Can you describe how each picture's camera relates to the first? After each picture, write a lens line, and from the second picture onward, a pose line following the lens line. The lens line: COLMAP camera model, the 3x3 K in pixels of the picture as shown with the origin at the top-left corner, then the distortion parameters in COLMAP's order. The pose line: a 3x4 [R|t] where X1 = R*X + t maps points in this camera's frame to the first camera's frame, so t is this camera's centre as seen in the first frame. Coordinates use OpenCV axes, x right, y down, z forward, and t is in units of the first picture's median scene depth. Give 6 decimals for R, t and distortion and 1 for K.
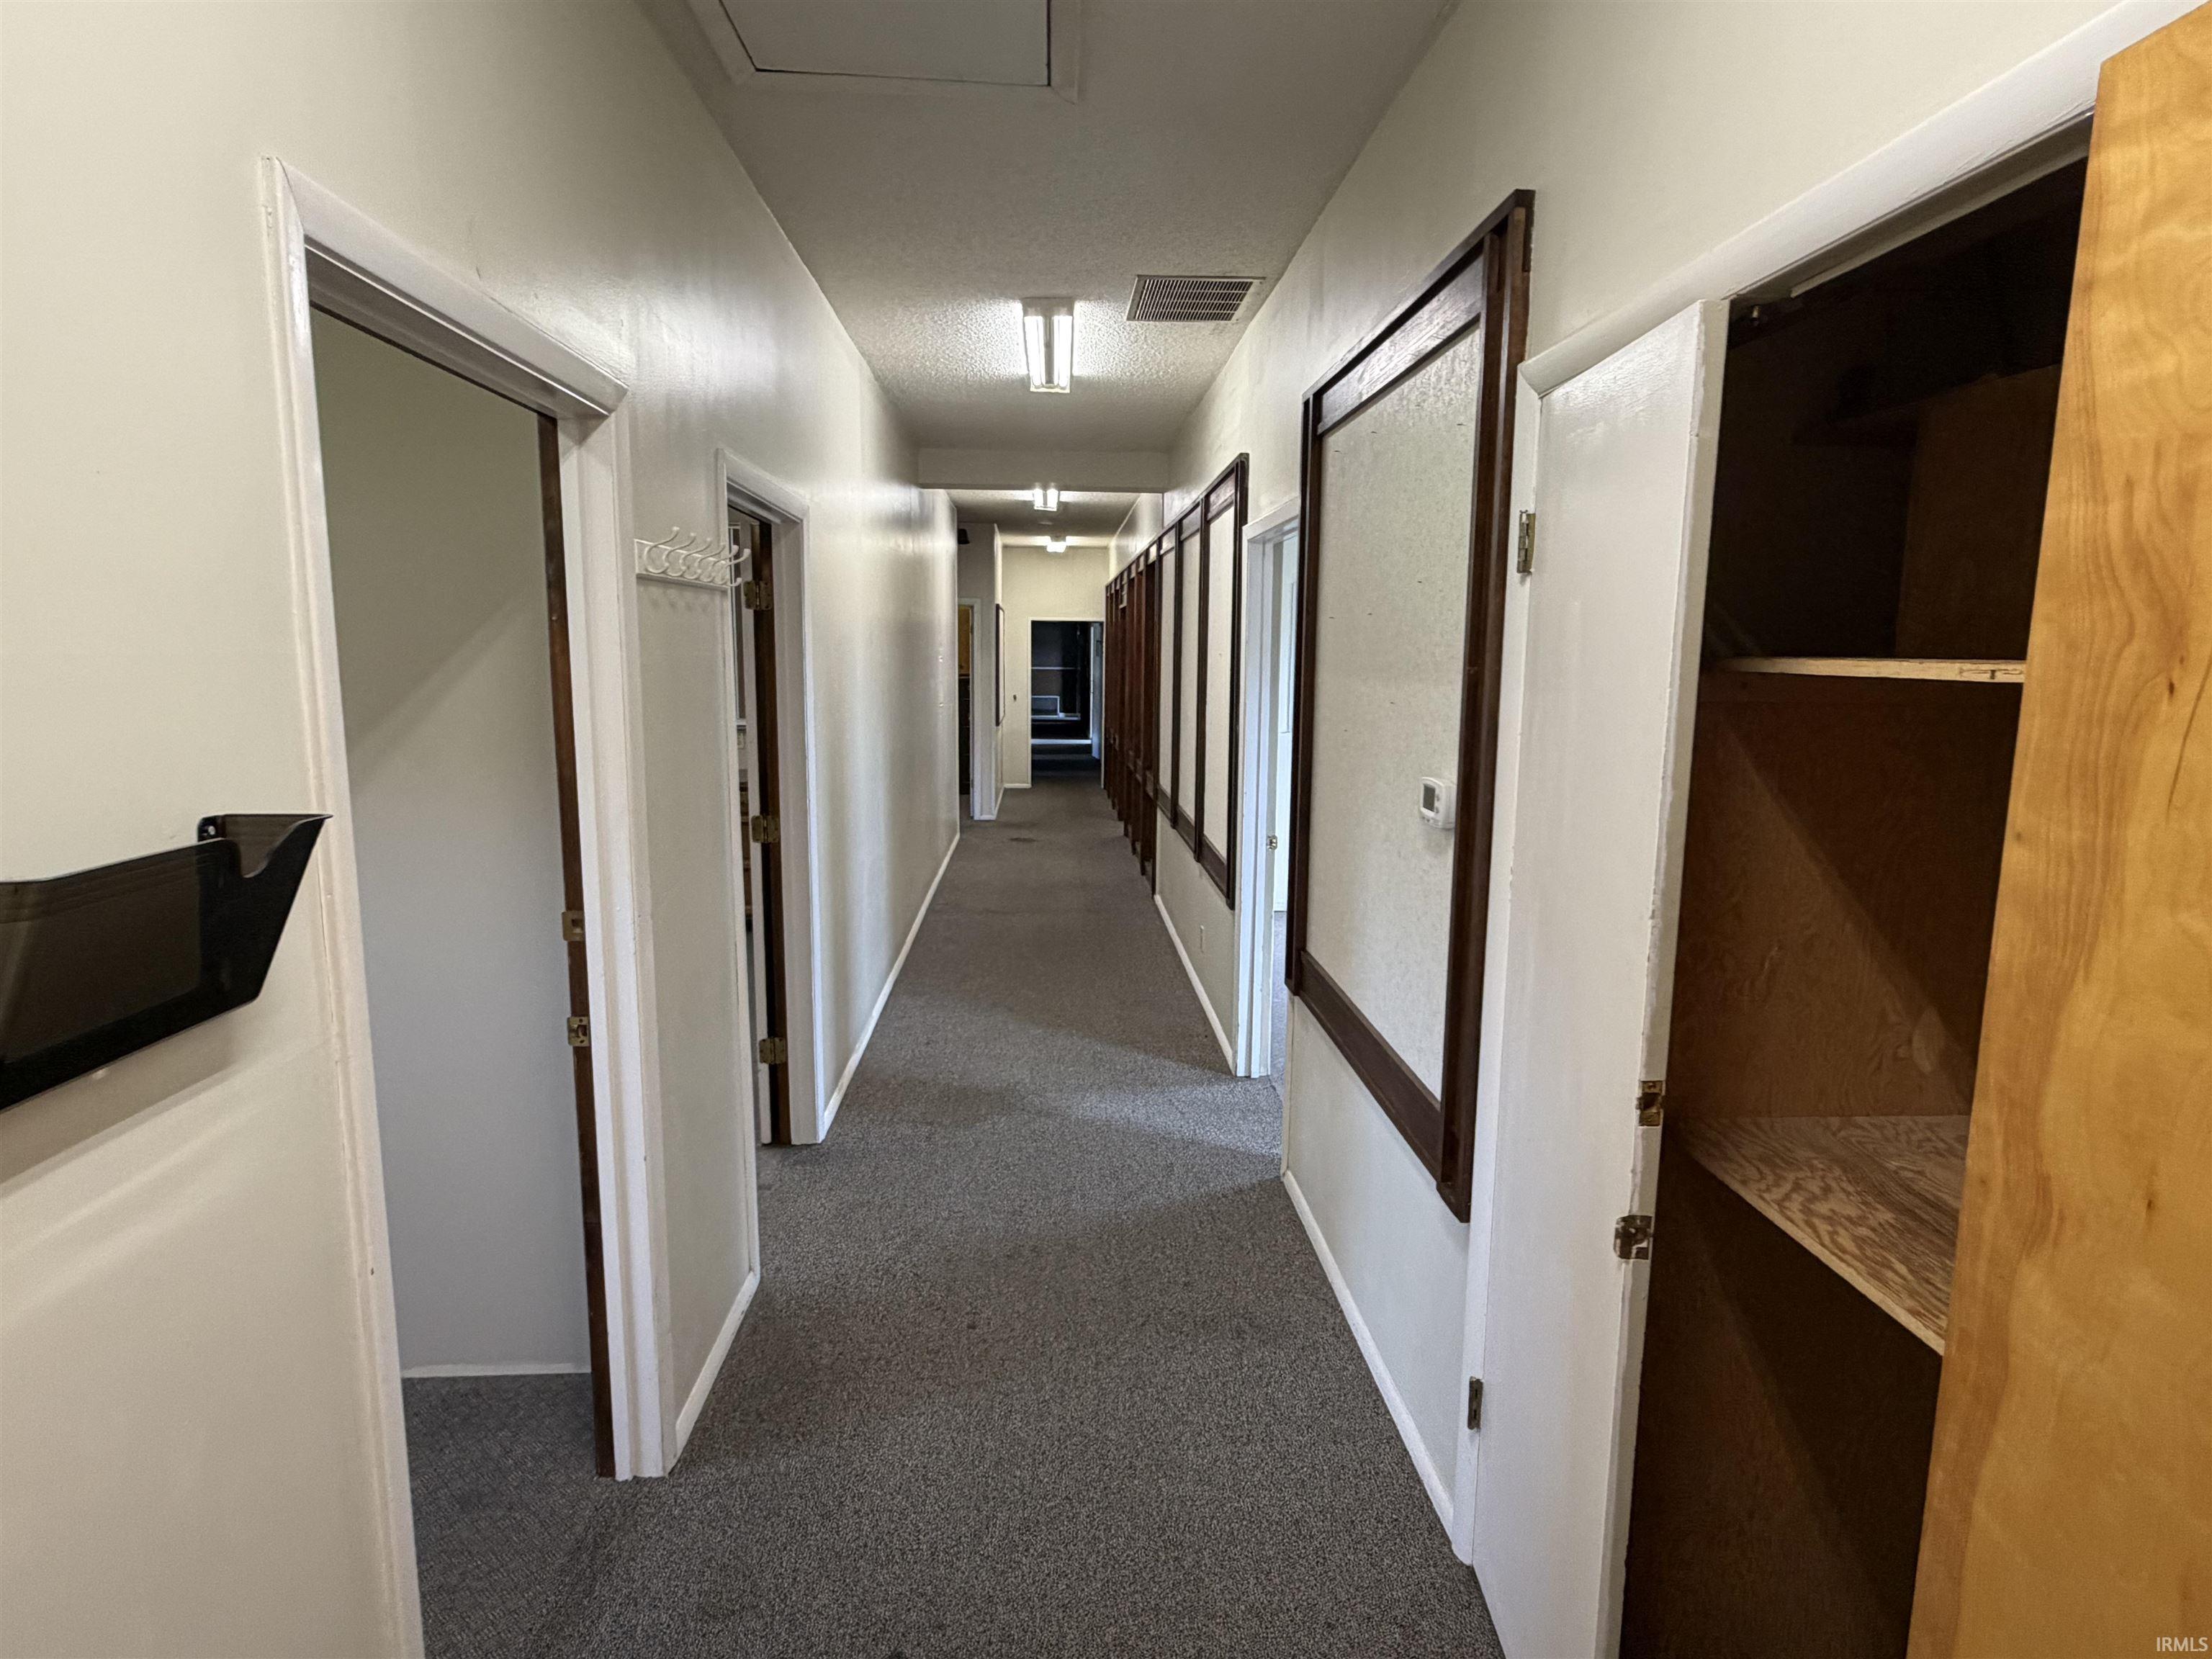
lens RADIAL K [[1219.4, 0, 1107.7], [0, 1219.4, 842.0], [0, 0, 1]] dist [-0.003360, -0.001092]
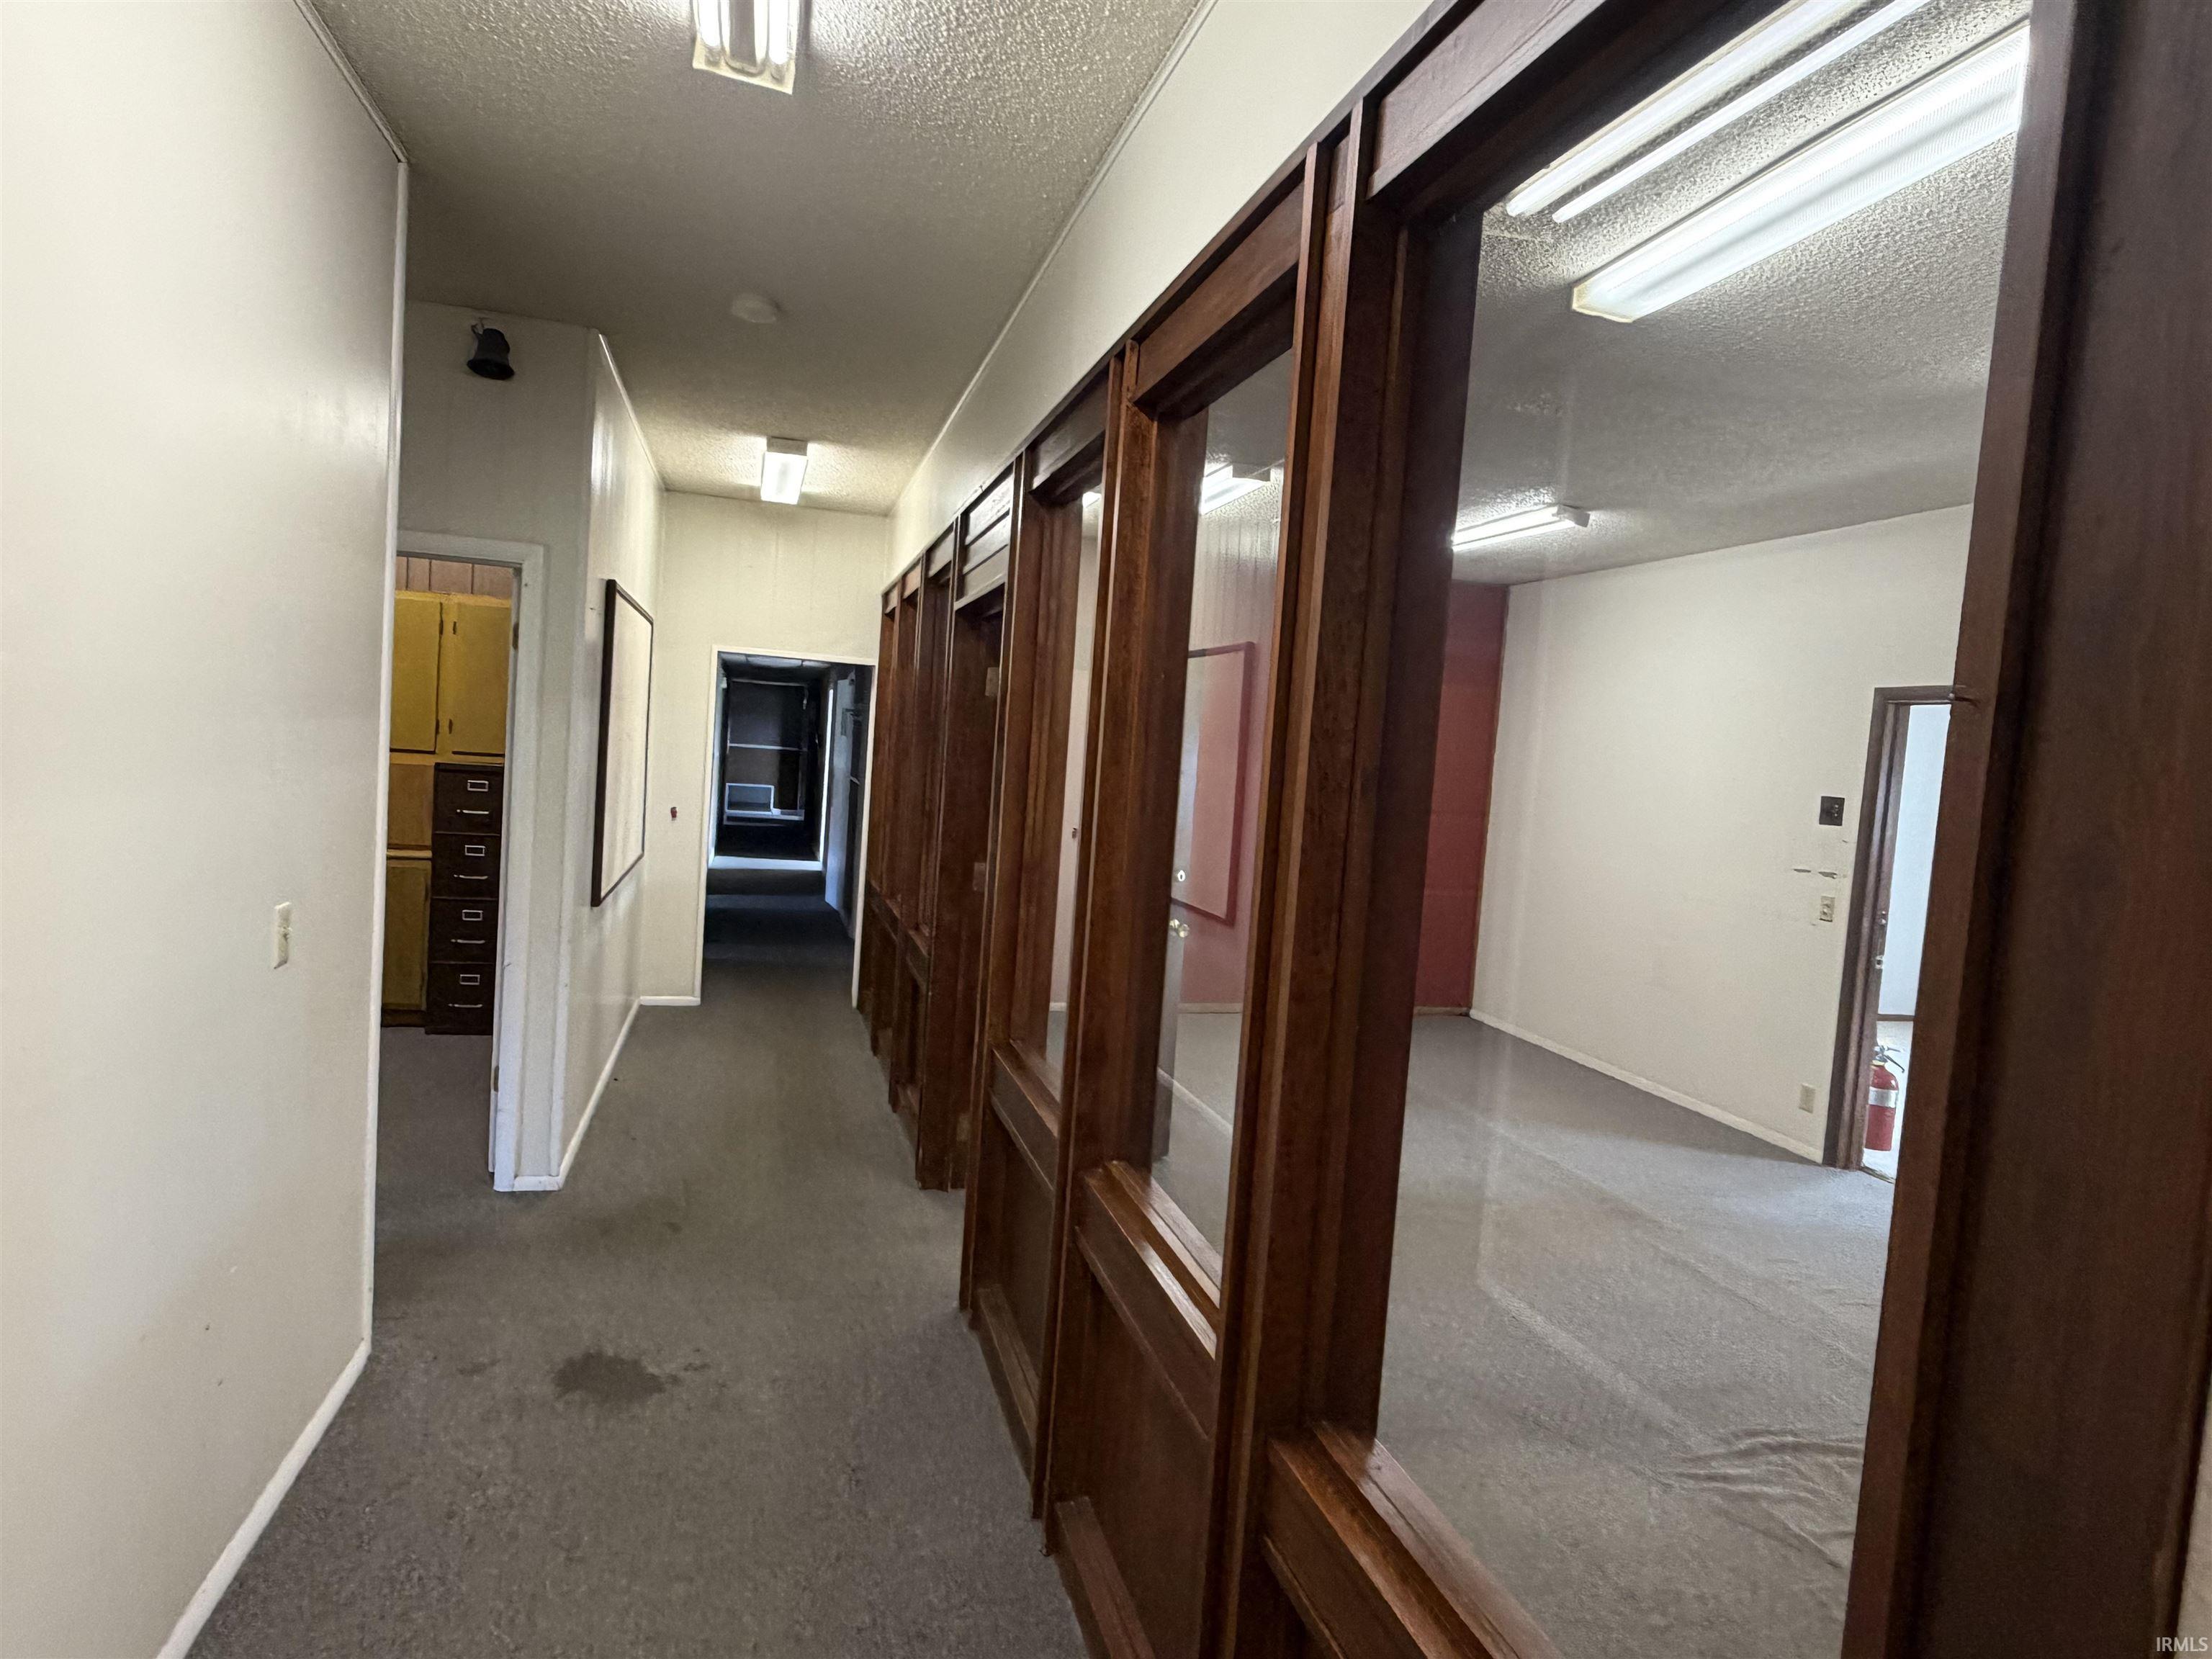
lens RADIAL K [[1219.4, 0, 1094.9], [0, 1219.4, 817.7], [0, 0, 1]] dist [-0.003360, -0.001092]
pose [[0.975724, 0.043214, 0.214697, -0.084685], [-0.026135, 0.996309, -0.081761, -0.413036], [-0.217438, 0.074165, 0.973252, 2.497181]]
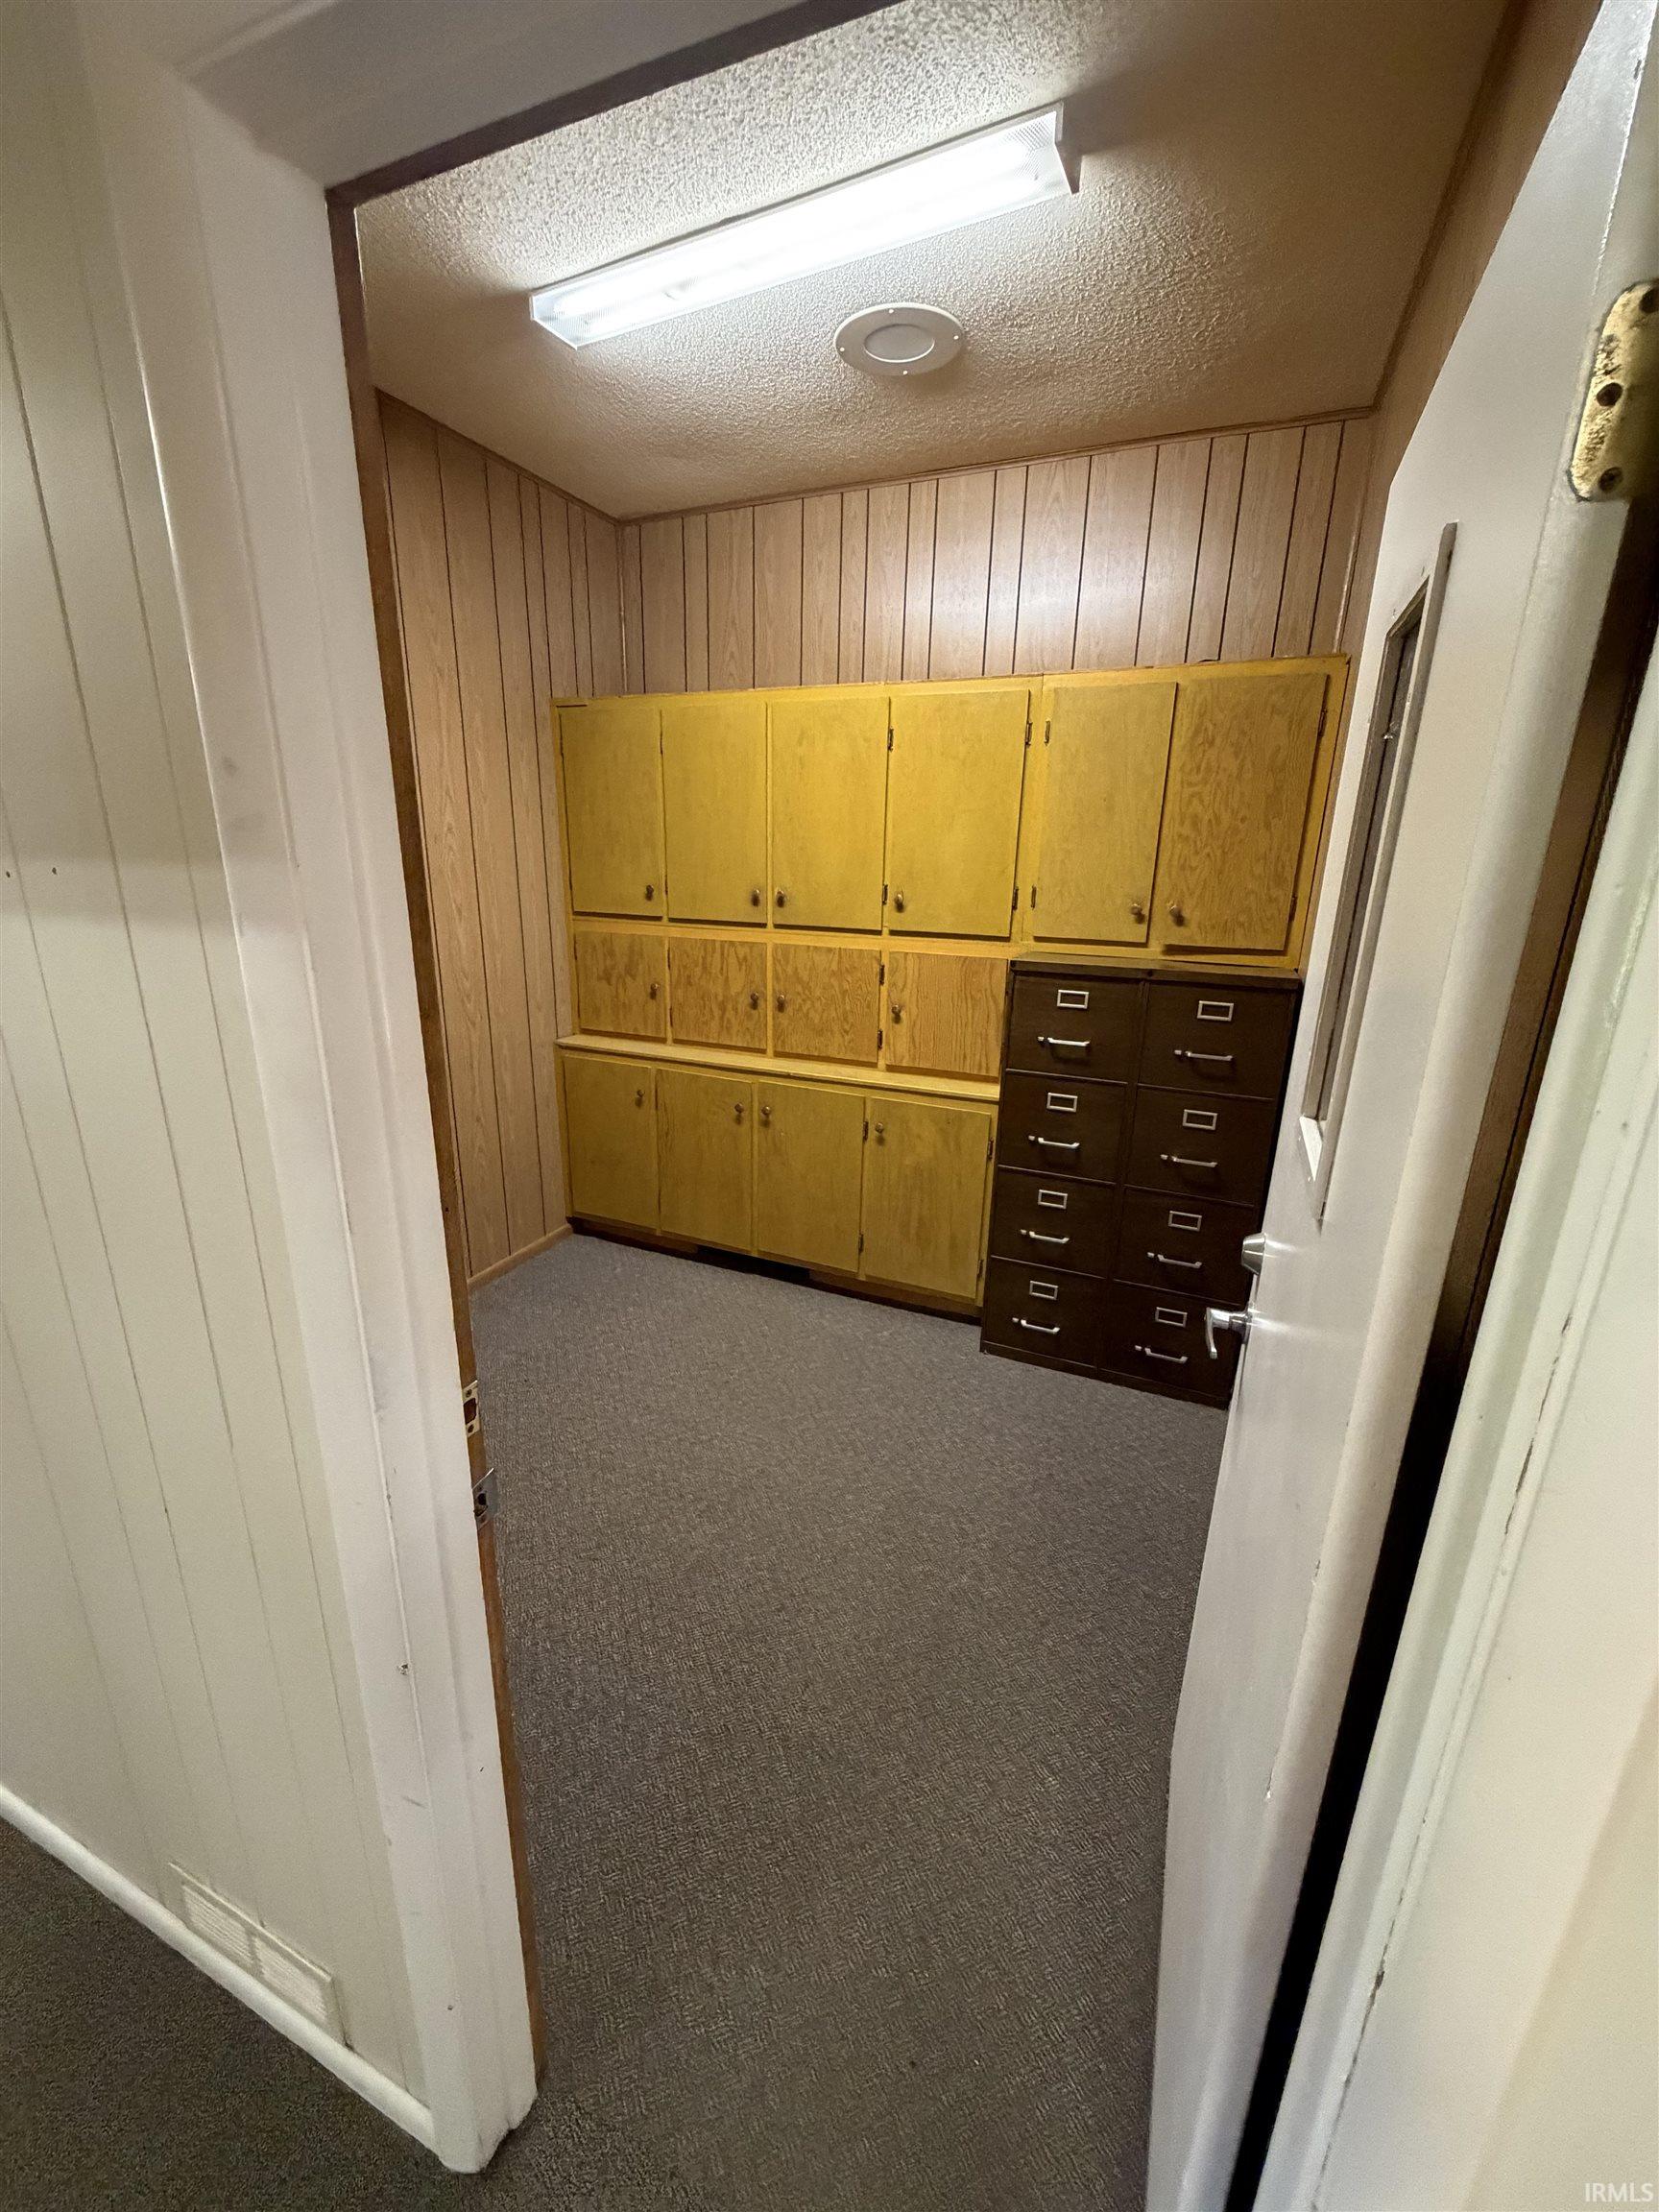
lens RADIAL K [[880.9, 0, 820.7], [0, 880.9, 1108.4], [0, 0, 1]] dist [0.001337, -0.000335]
pose [[0.893405, 0.127670, -0.430729, -0.390997], [-0.073139, 0.987313, 0.140942, -0.558516], [0.443258, -0.094415, 0.891408, 3.476152]]
